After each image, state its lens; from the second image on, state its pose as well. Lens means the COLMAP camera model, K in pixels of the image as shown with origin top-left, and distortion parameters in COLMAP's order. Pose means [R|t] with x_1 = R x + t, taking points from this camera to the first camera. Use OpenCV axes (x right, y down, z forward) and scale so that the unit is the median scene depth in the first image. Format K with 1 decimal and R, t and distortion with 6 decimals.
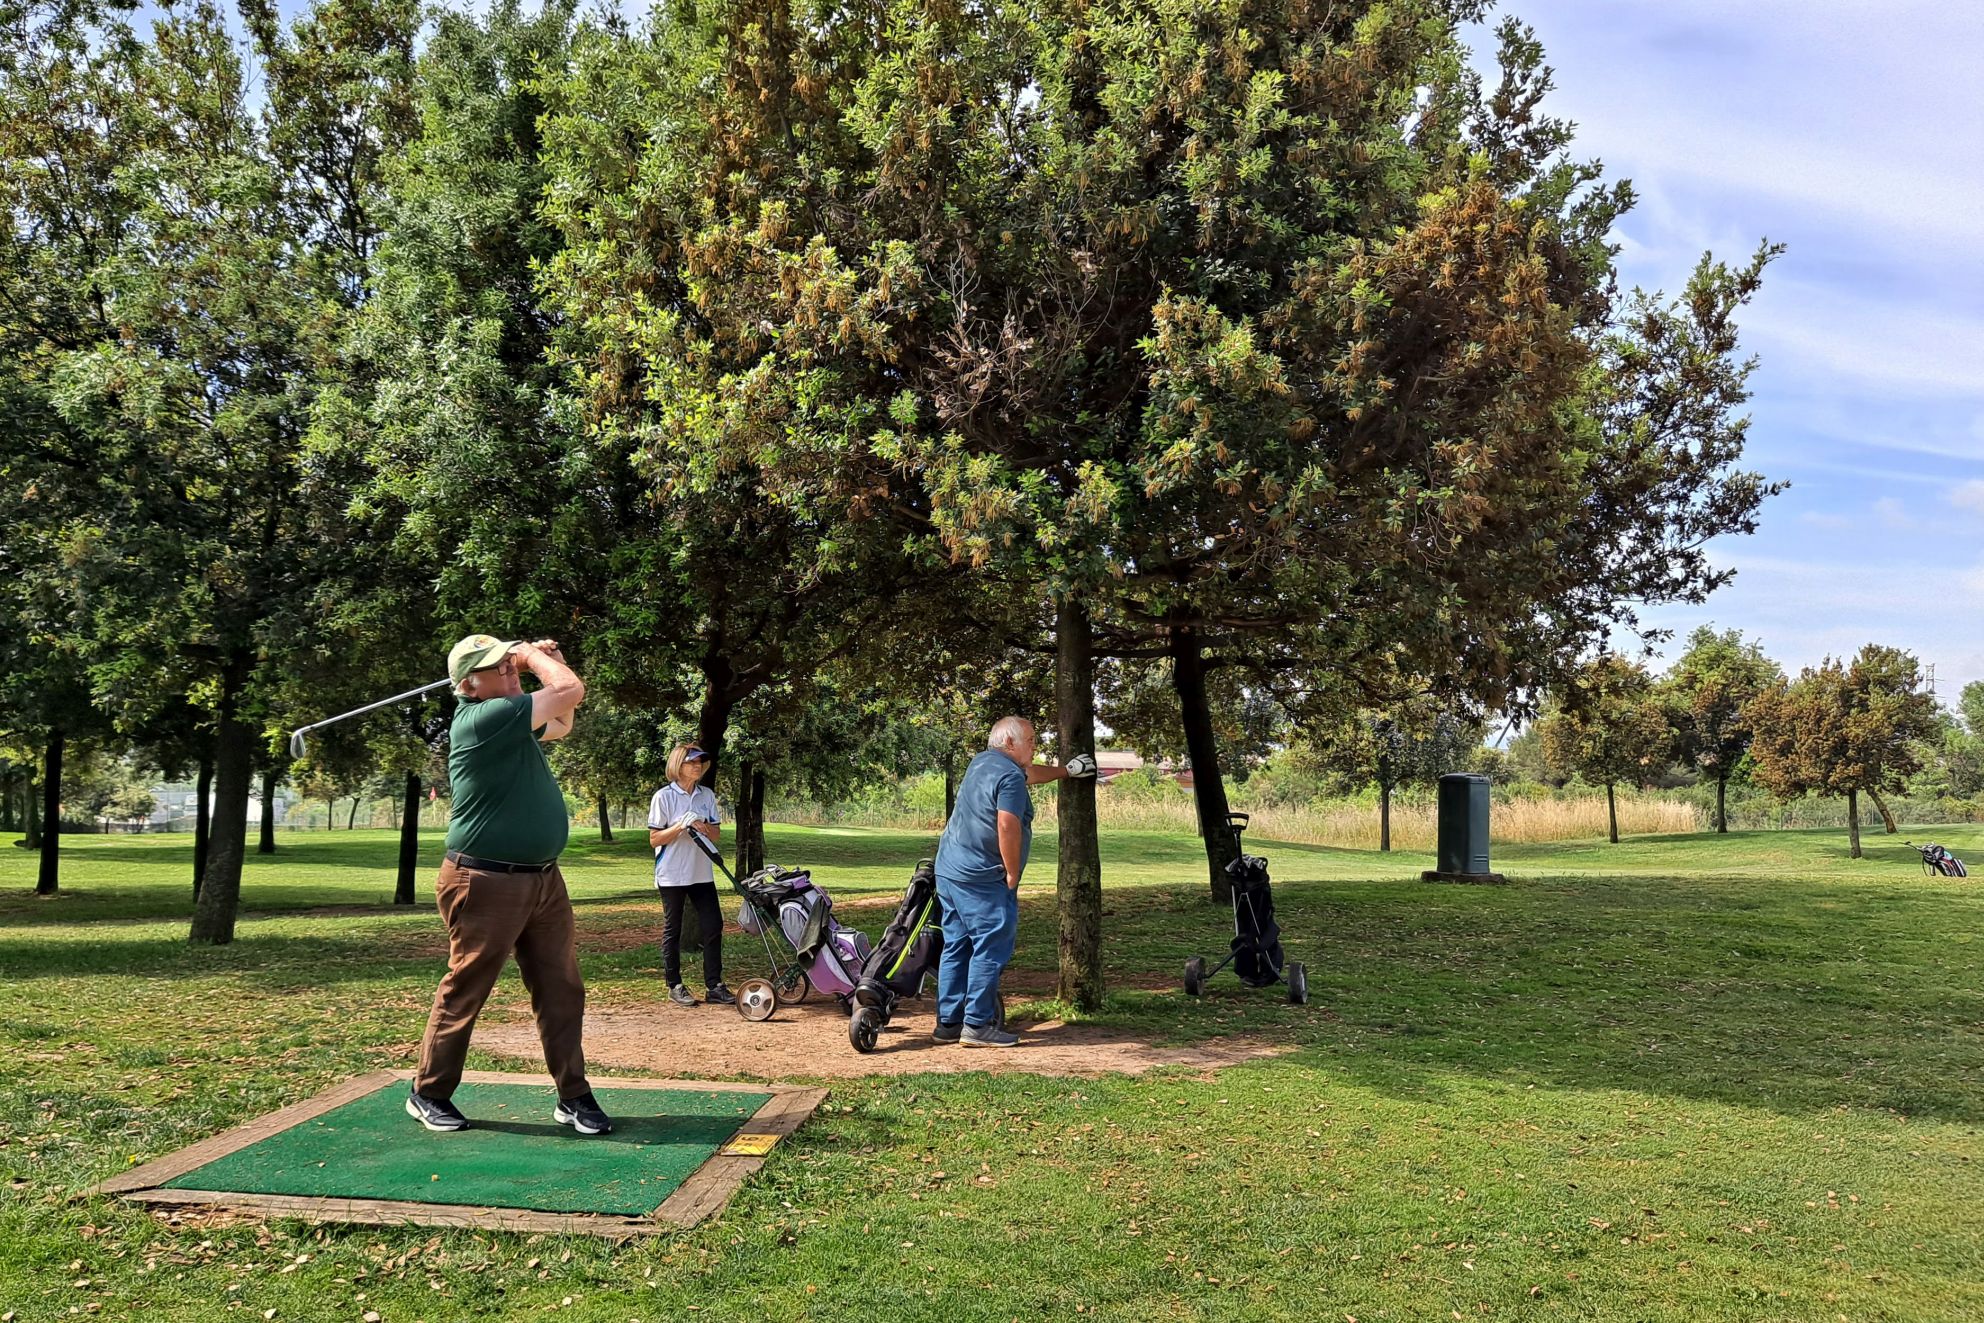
lens RADIAL K [[1488.6, 0, 937.1], [0, 1488.6, 692.4], [0, 0, 1]] dist [0.053099, -0.049811]
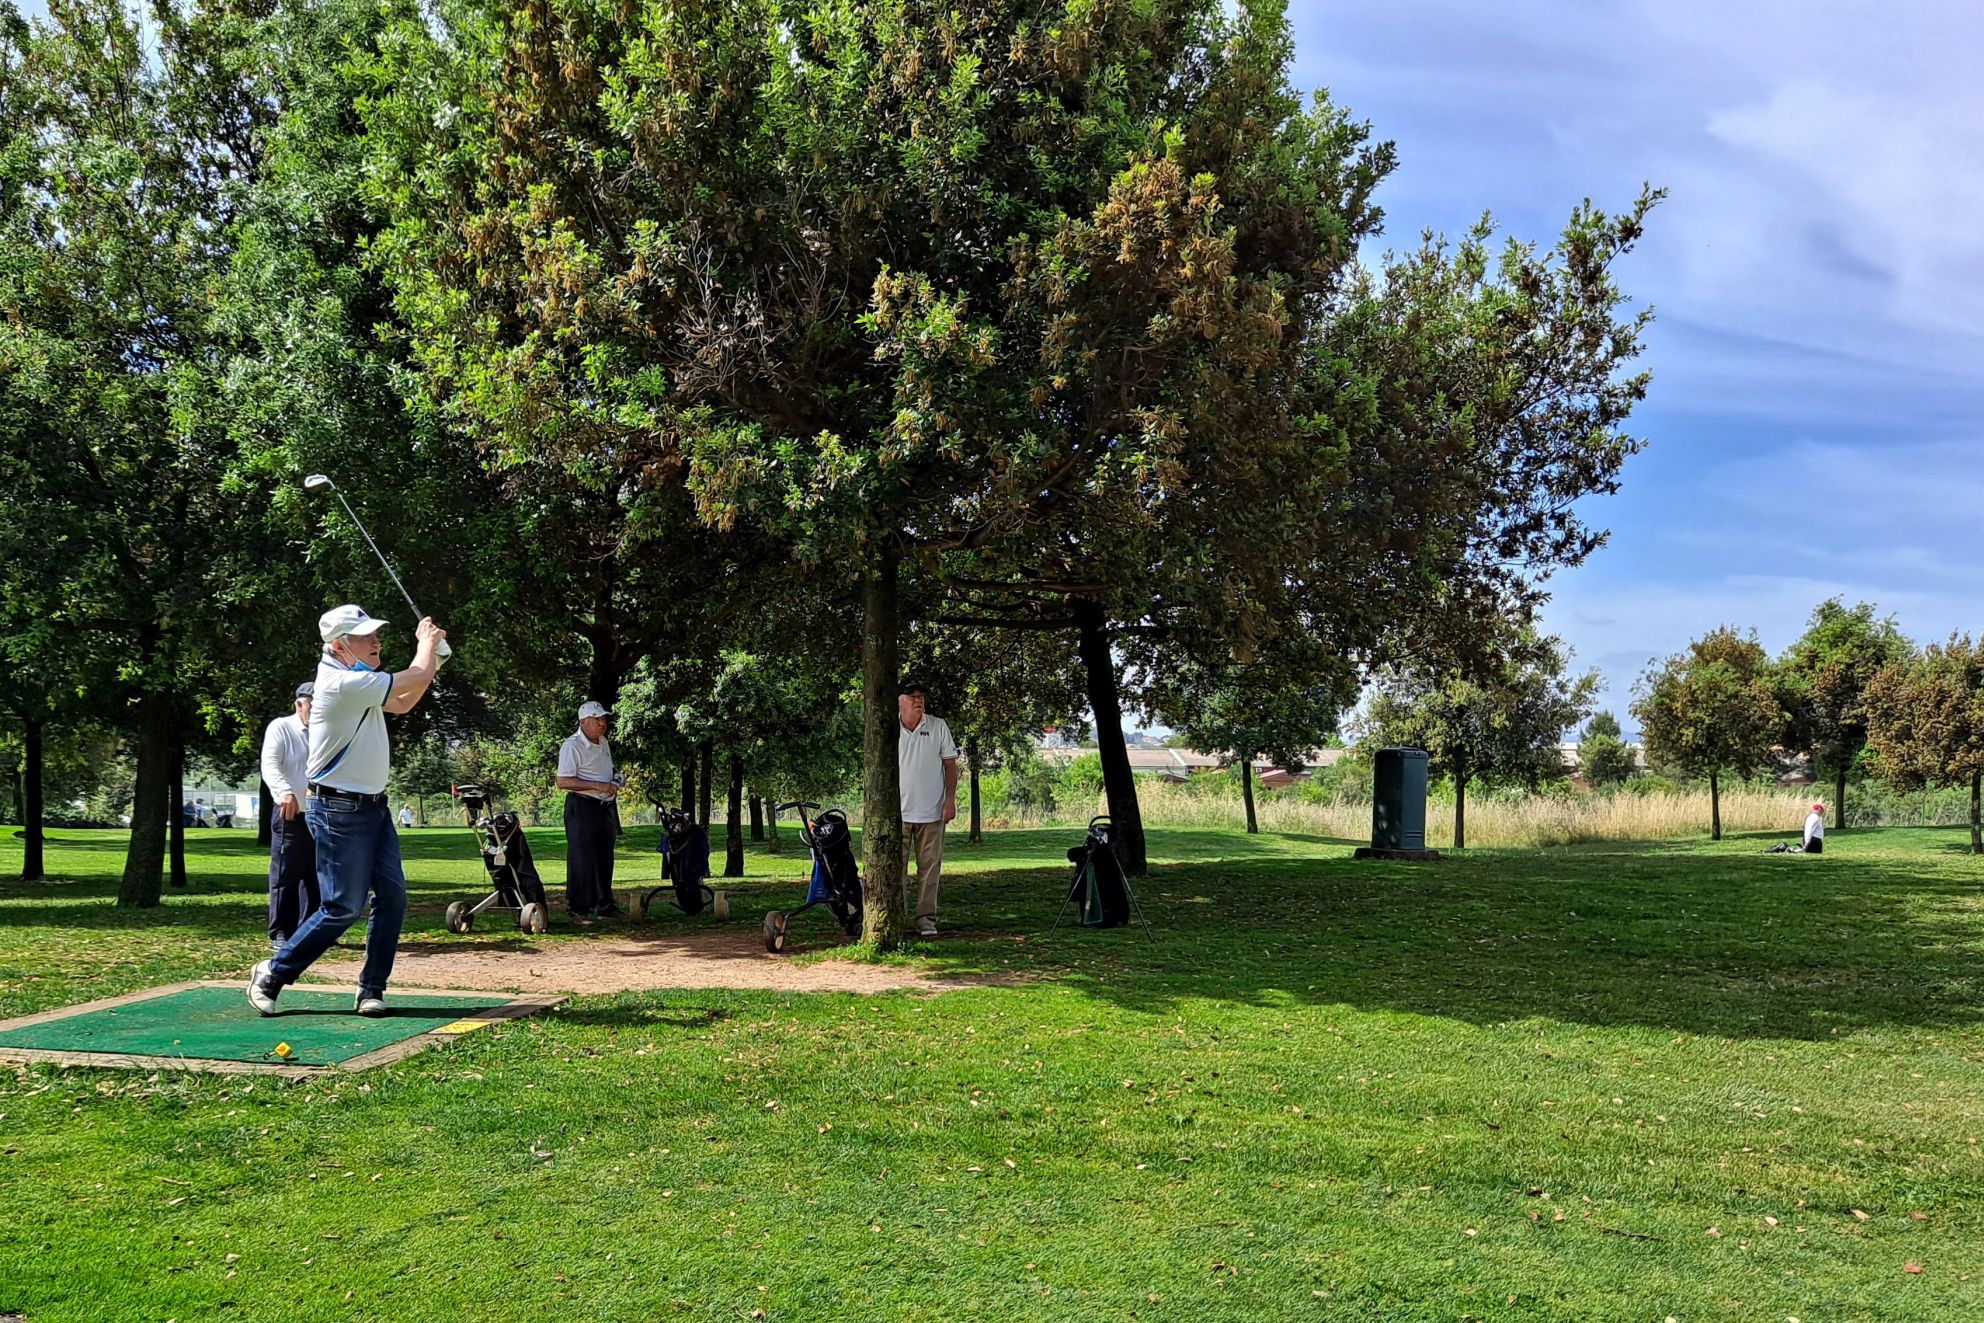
lens RADIAL K [[1763.5, 0, 1051.4], [0, 1763.5, 831.7], [0, 0, 1]] dist [0.047736, -0.029670]
pose [[0.997723, 0.000810, -0.067441, 0.305394], [0.004195, 0.997247, 0.074036, 0.034441], [0.067315, -0.074150, 0.994973, -0.240556]]
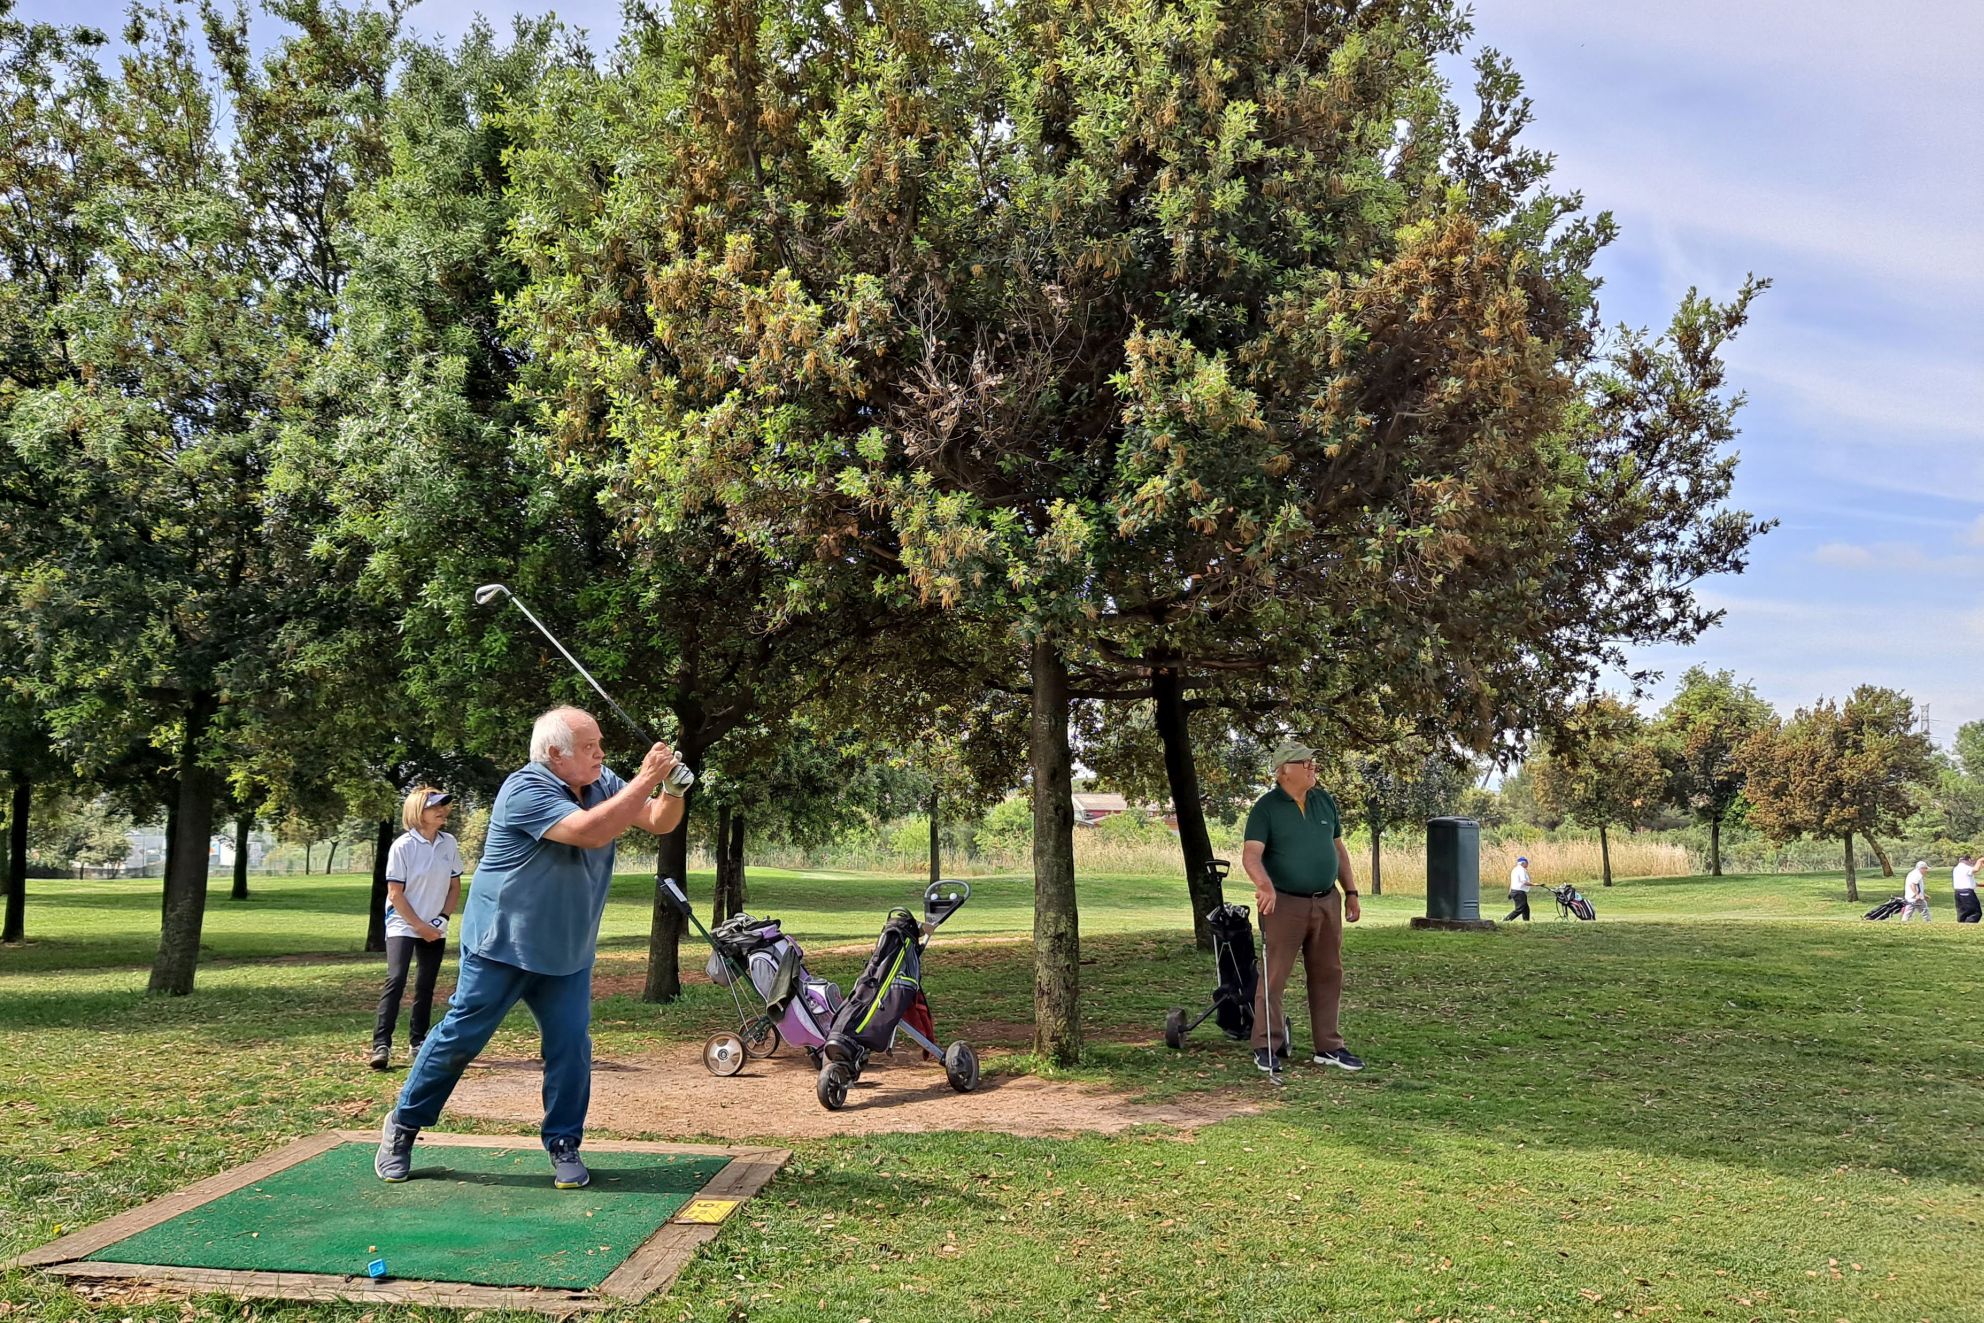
lens RADIAL K [[1484.3, 0, 937.2], [0, 1484.3, 698.2], [0, 0, 1]] dist [0.065207, -0.062388]
pose [[0.999995, -0.000798, 0.003156, 0.015358], [0.000872, 0.999723, -0.023530, -0.001442], [-0.003137, 0.023533, 0.999718, 0.026073]]
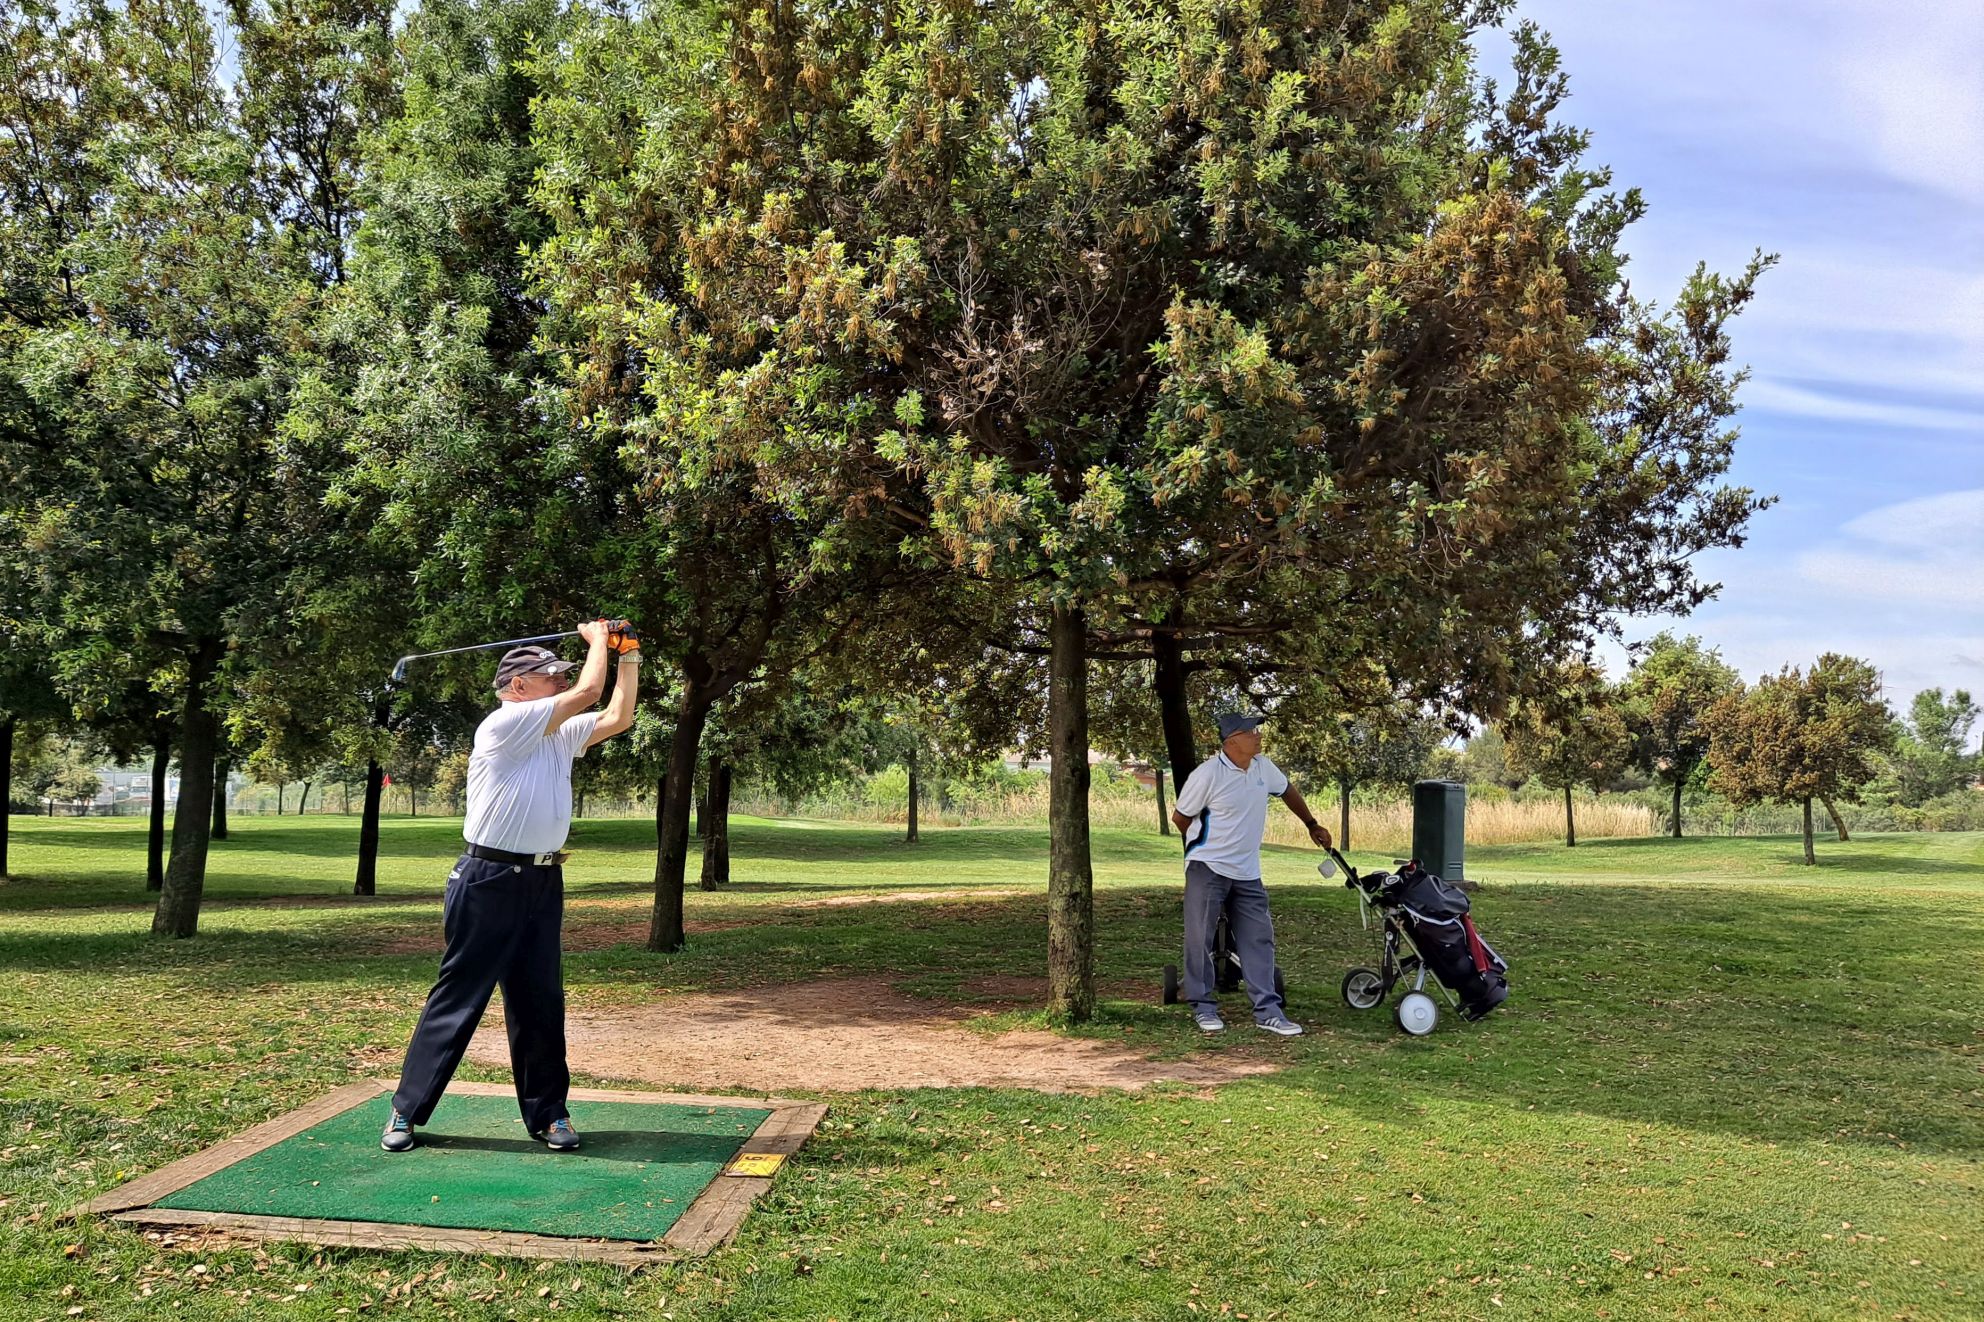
lens RADIAL K [[1486.3, 0, 913.6], [0, 1486.3, 695.7], [0, 0, 1]] dist [0.060414, -0.061636]
pose [[0.999653, 0.016530, 0.020498, -0.031556], [-0.016750, 0.999803, 0.010610, -0.010837], [-0.020318, -0.010950, 0.999734, 0.017053]]
